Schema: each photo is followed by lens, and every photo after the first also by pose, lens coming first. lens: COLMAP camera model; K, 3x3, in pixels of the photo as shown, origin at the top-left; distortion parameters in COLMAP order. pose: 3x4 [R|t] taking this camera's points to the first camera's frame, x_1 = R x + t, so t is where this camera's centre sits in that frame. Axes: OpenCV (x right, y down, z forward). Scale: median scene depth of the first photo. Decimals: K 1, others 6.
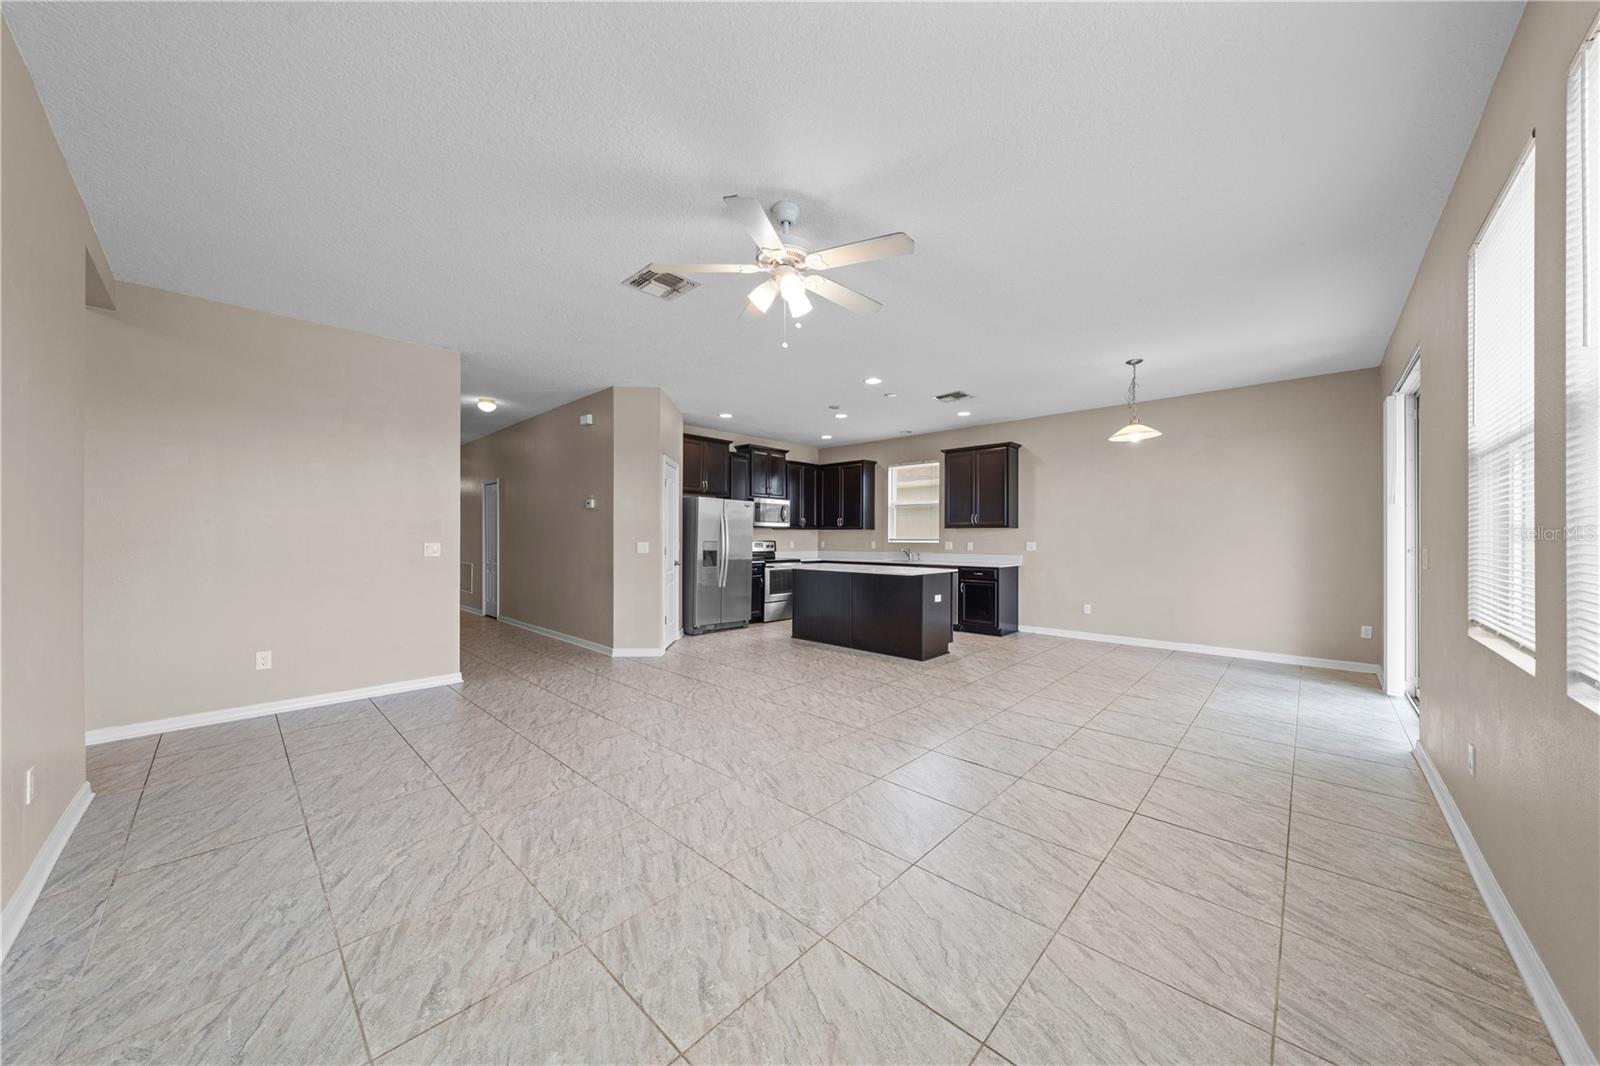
lens RADIAL K [[542.7, 0, 802.0], [0, 542.7, 538.0], [0, 0, 1]] dist [-0.002091, -0.000129]
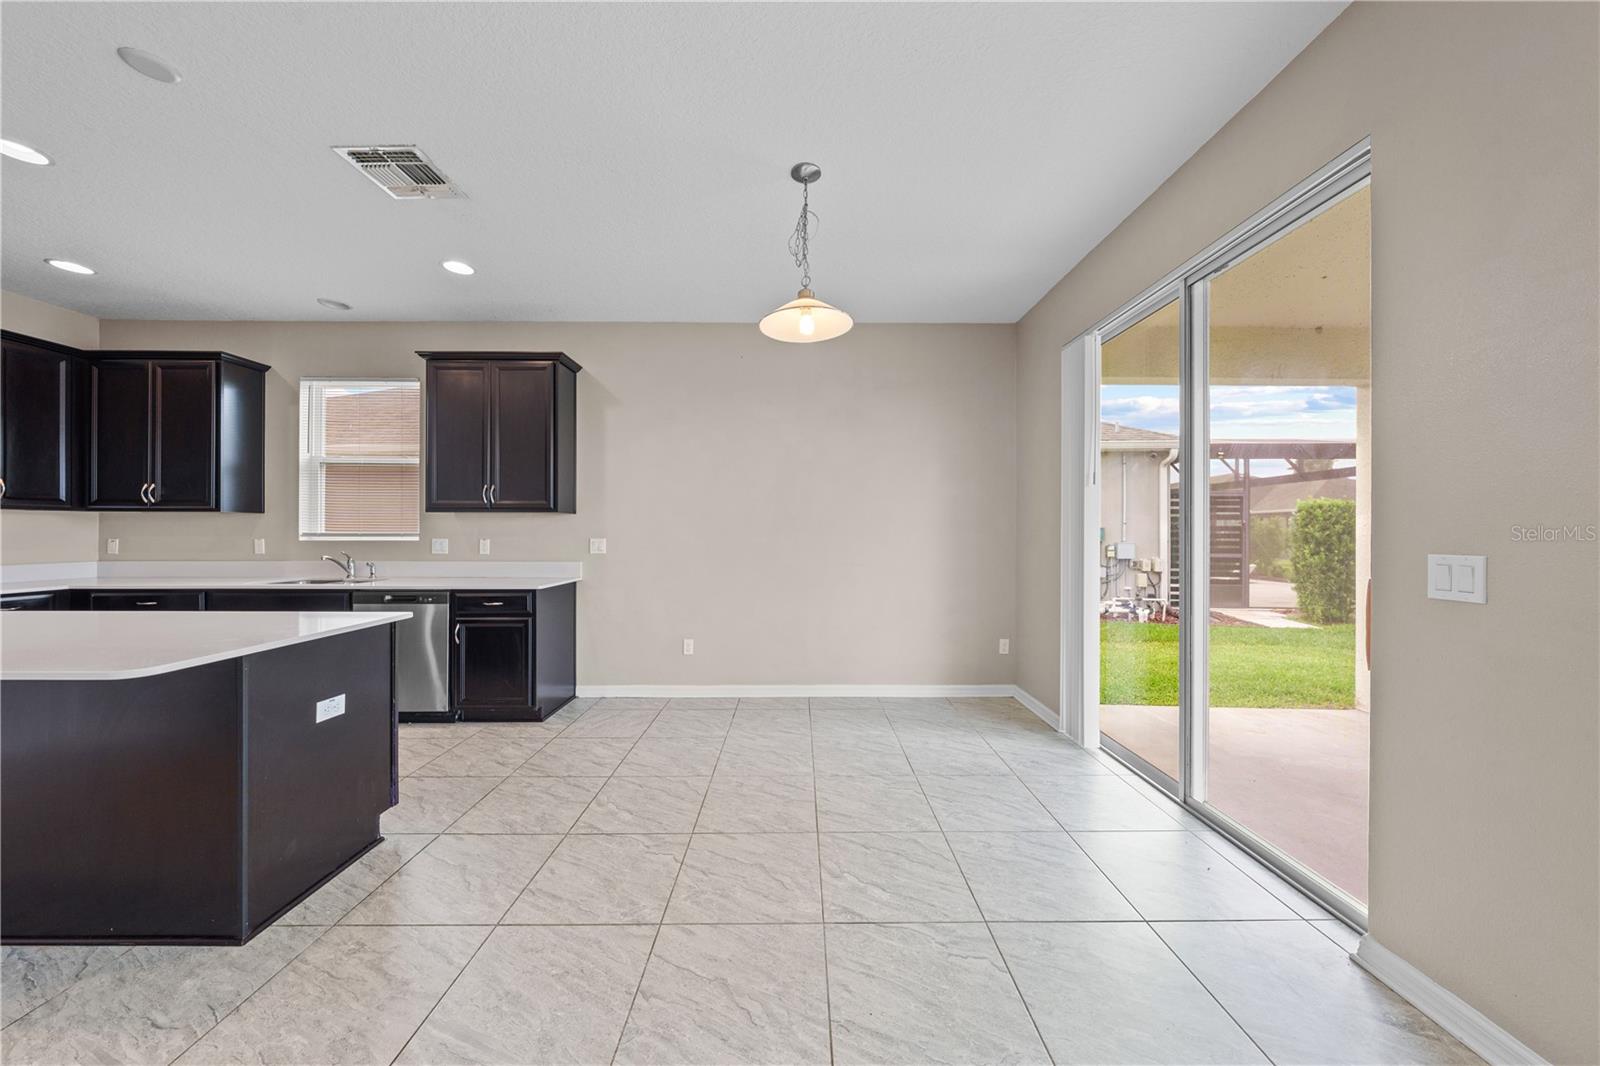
lens RADIAL K [[538.5, 0, 802.6], [0, 538.5, 531.2], [0, 0, 1]] dist [-0.001854, 0.000052]
pose [[0.723138, -0.000058, 0.690703, 0.185399], [0.000155, 1.000000, -0.000078, -0.000202], [-0.690703, 0.000163, 0.723138, 0.440206]]
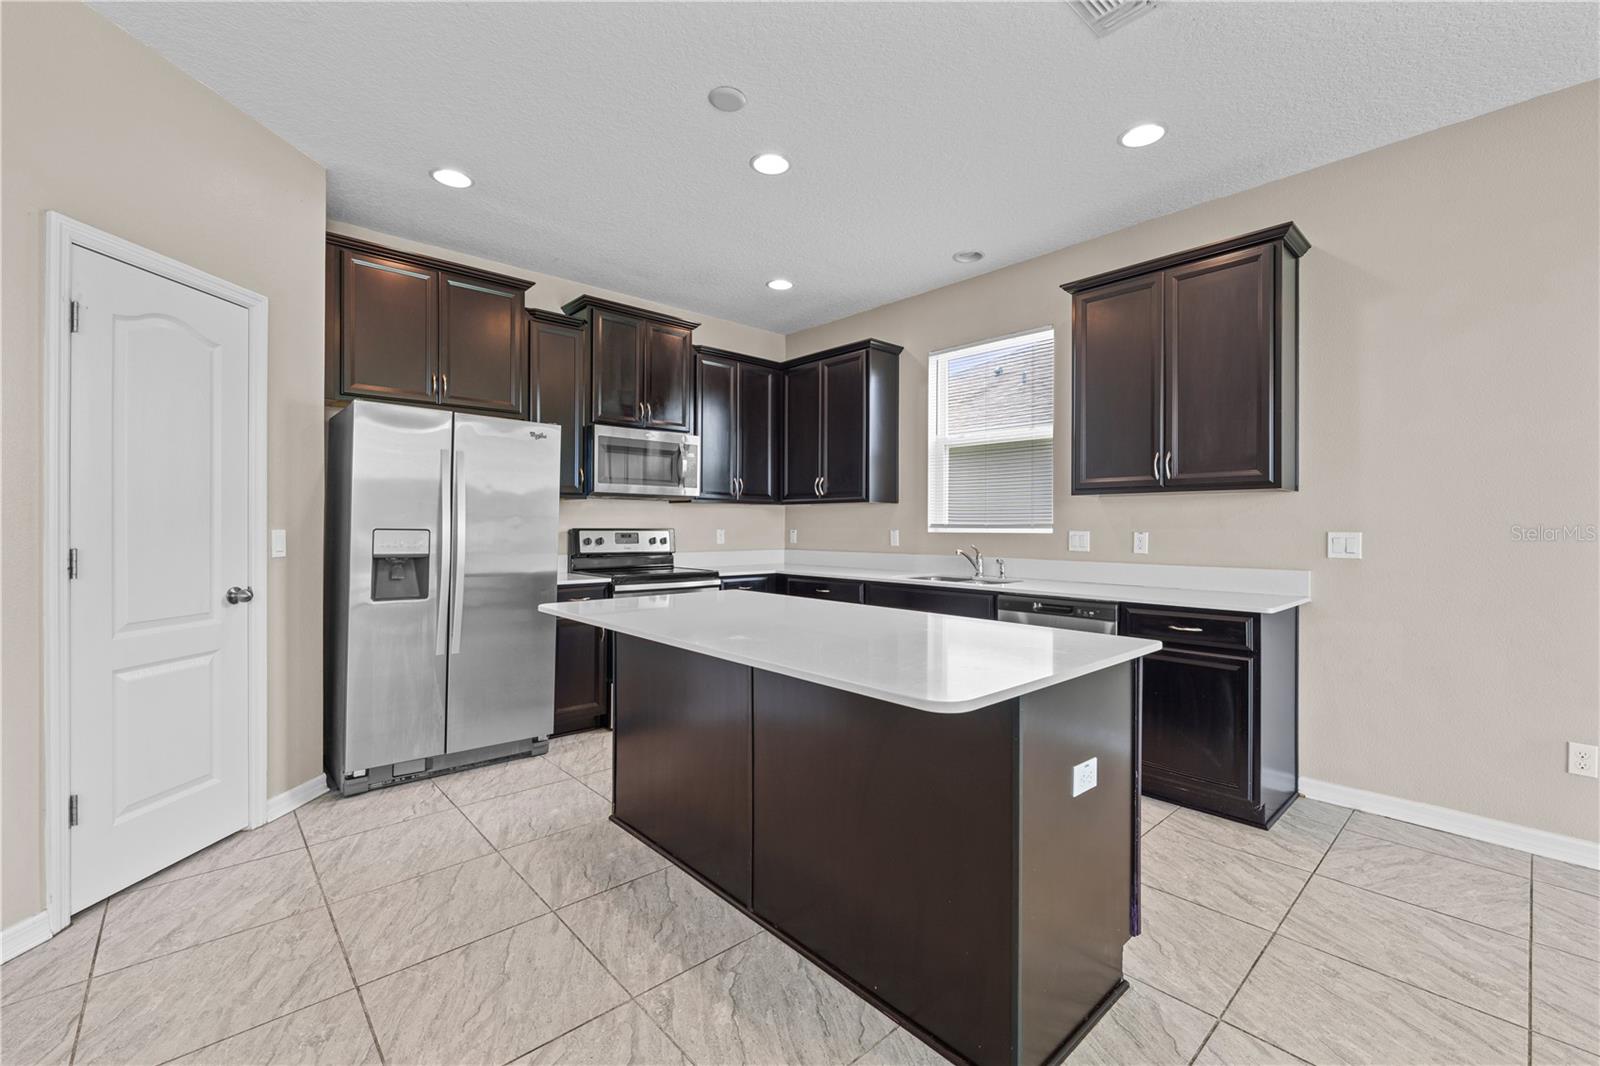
lens RADIAL K [[668.4, 0, 803.4], [0, 668.4, 526.1], [0, 0, 1]] dist [0.001349, -0.000064]
pose [[0.997067, 0.000011, -0.076533, 0.122819], [-0.000096, 0.999999, -0.001107, 0.004300], [0.076533, 0.001111, 0.997066, 0.567751]]
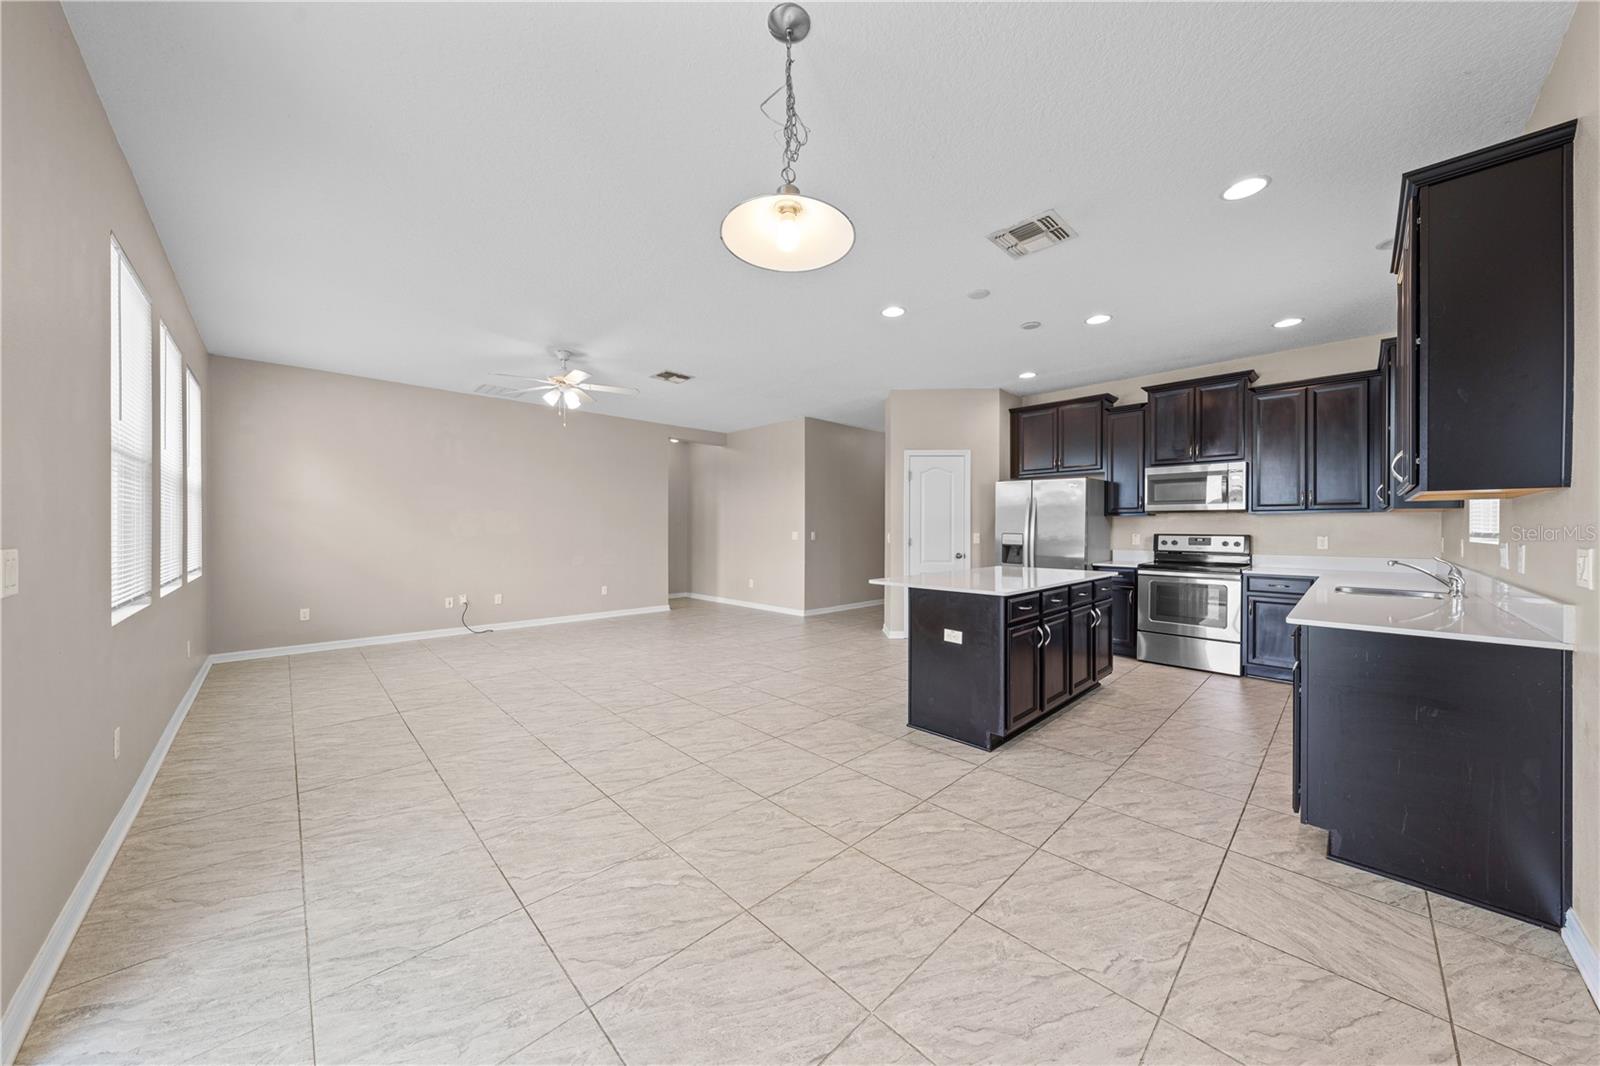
lens RADIAL K [[538.5, 0, 802.6], [0, 538.5, 531.2], [0, 0, 1]] dist [-0.001854, 0.000052]
pose [[-0.046537, 0.002949, -0.998912, 0.652621], [-0.002470, 0.999992, 0.003067, 0.000751], [0.998914, 0.002610, -0.046529, 0.697527]]
